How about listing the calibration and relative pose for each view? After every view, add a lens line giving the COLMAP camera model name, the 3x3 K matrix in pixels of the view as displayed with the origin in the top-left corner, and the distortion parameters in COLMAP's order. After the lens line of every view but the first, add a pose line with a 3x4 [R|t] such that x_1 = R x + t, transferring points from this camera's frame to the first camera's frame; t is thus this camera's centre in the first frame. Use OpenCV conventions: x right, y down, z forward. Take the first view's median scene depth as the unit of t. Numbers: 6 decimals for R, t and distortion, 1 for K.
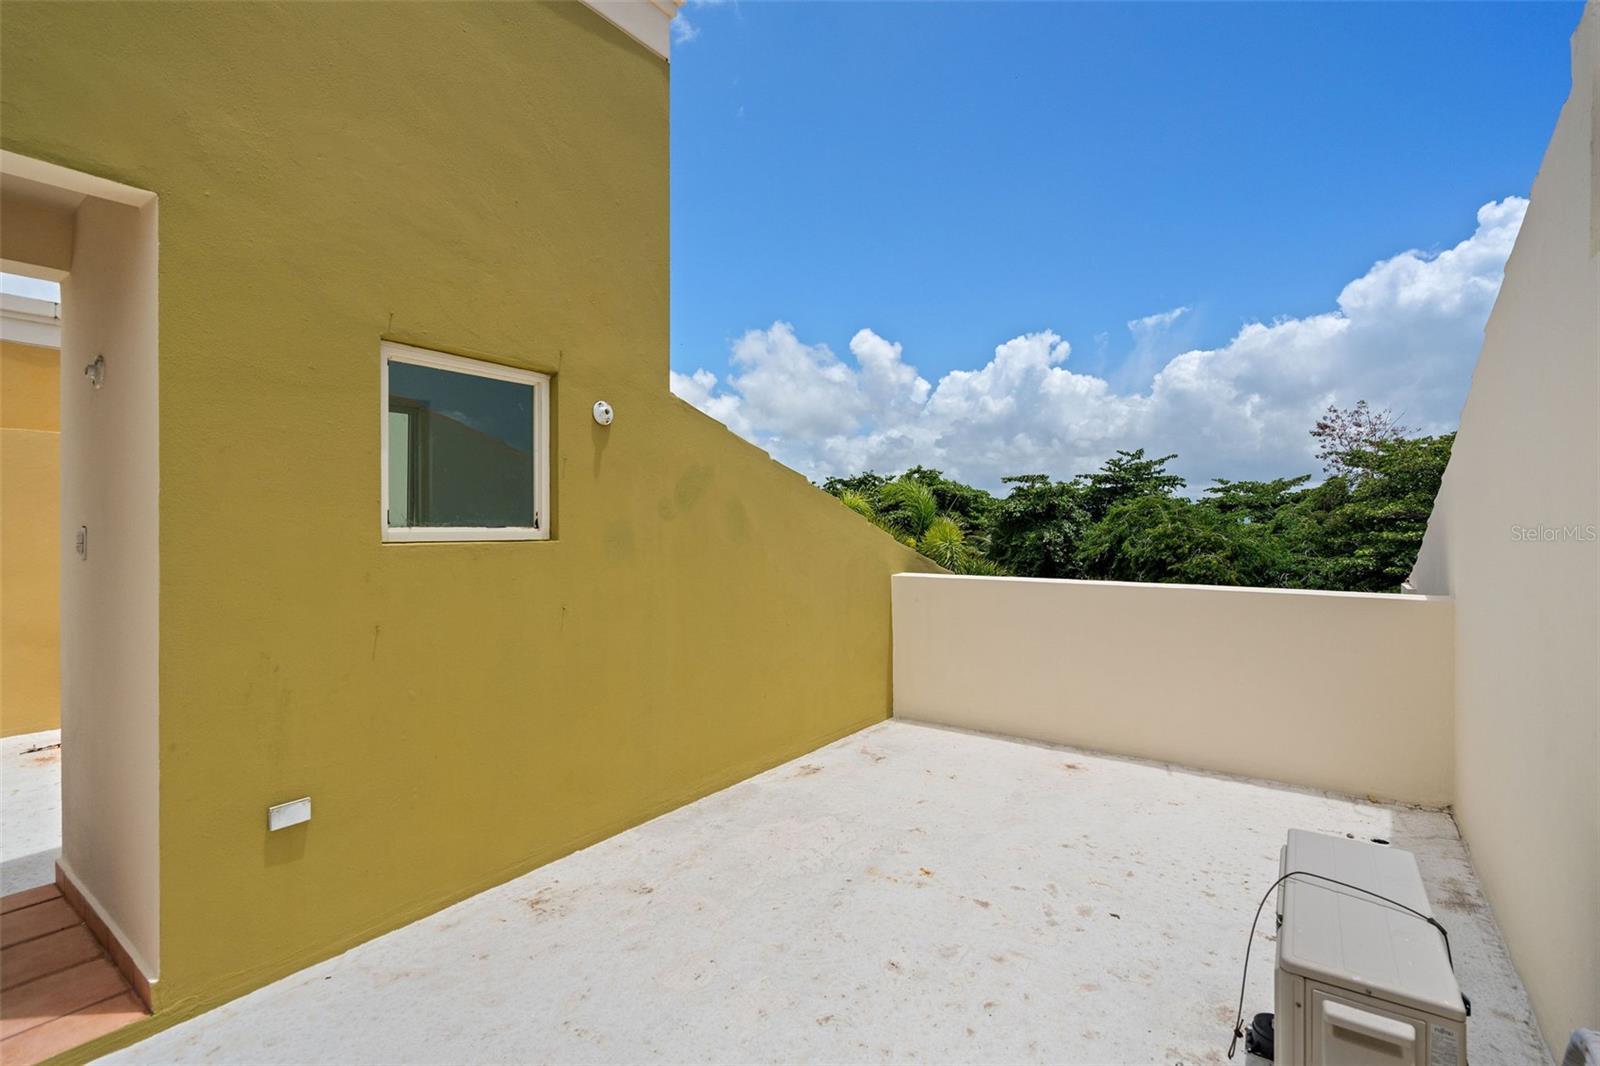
lens RADIAL K [[747.3, 0, 791.0], [0, 747.3, 528.7], [0, 0, 1]] dist [-0.000641, 0.000164]
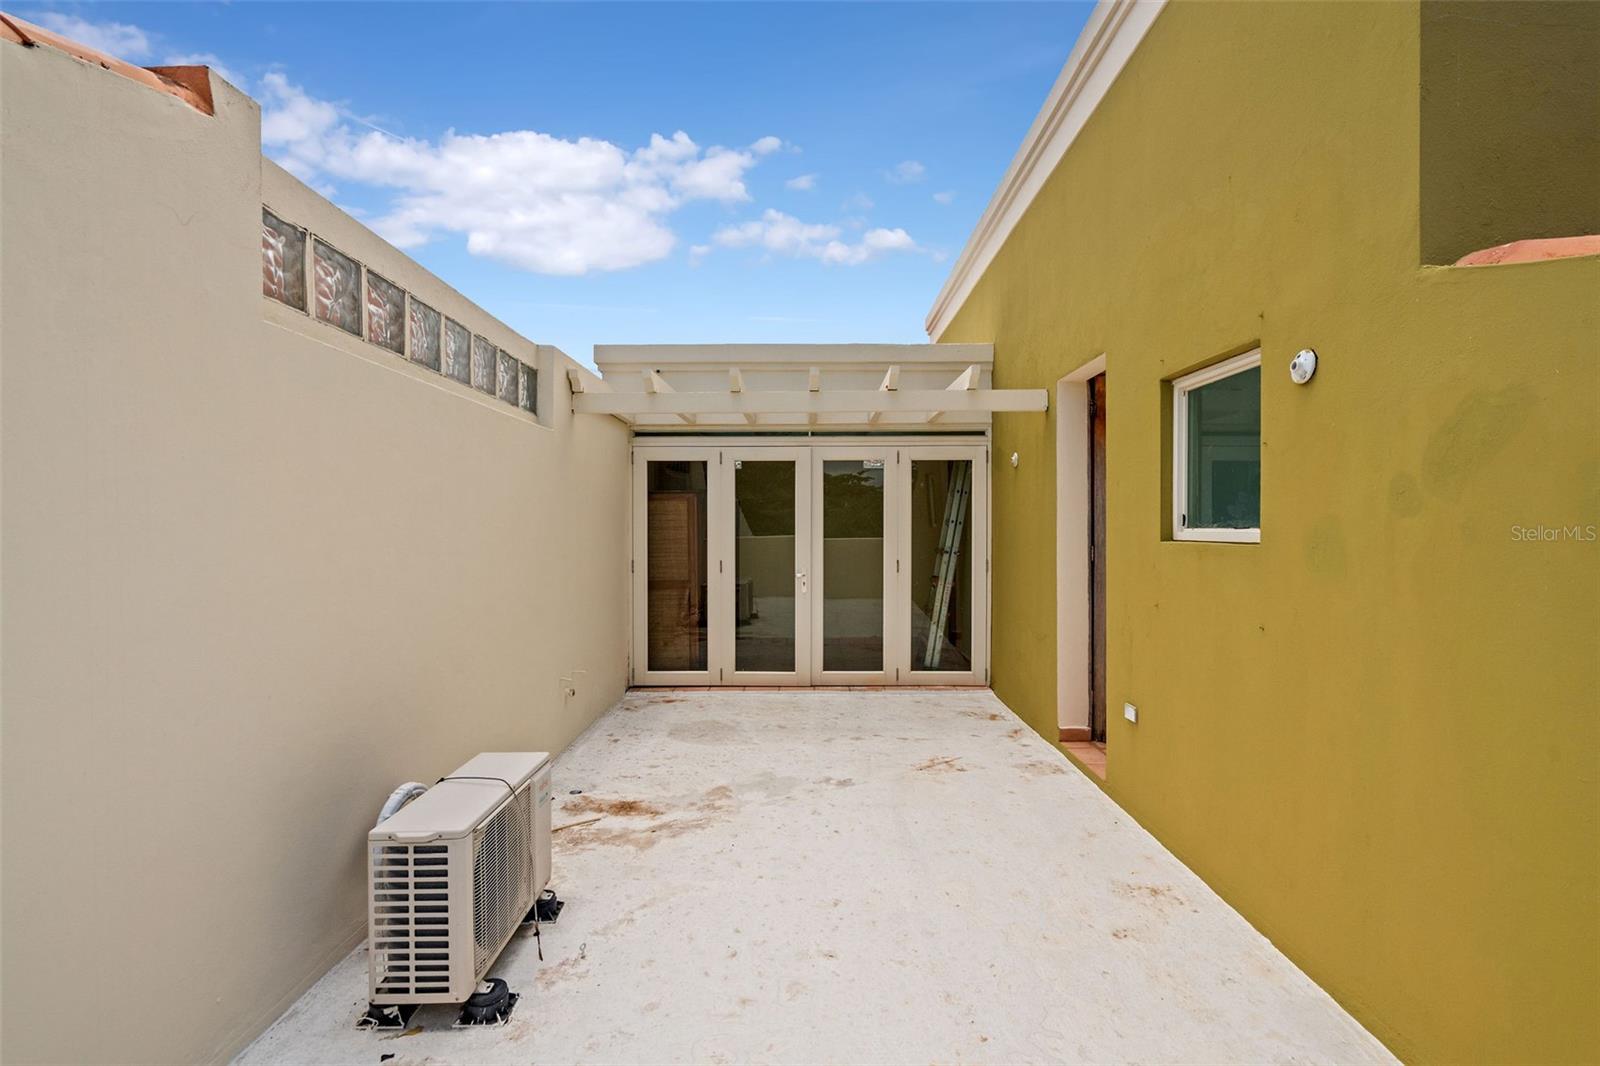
lens RADIAL K [[747.3, 0, 791.0], [0, 747.3, 528.7], [0, 0, 1]] dist [-0.000641, 0.000164]
pose [[-0.825367, 0.005768, -0.564568, 0.721144], [0.003255, 0.999980, 0.005457, -0.009117], [0.564588, 0.002666, -0.825369, 1.726618]]
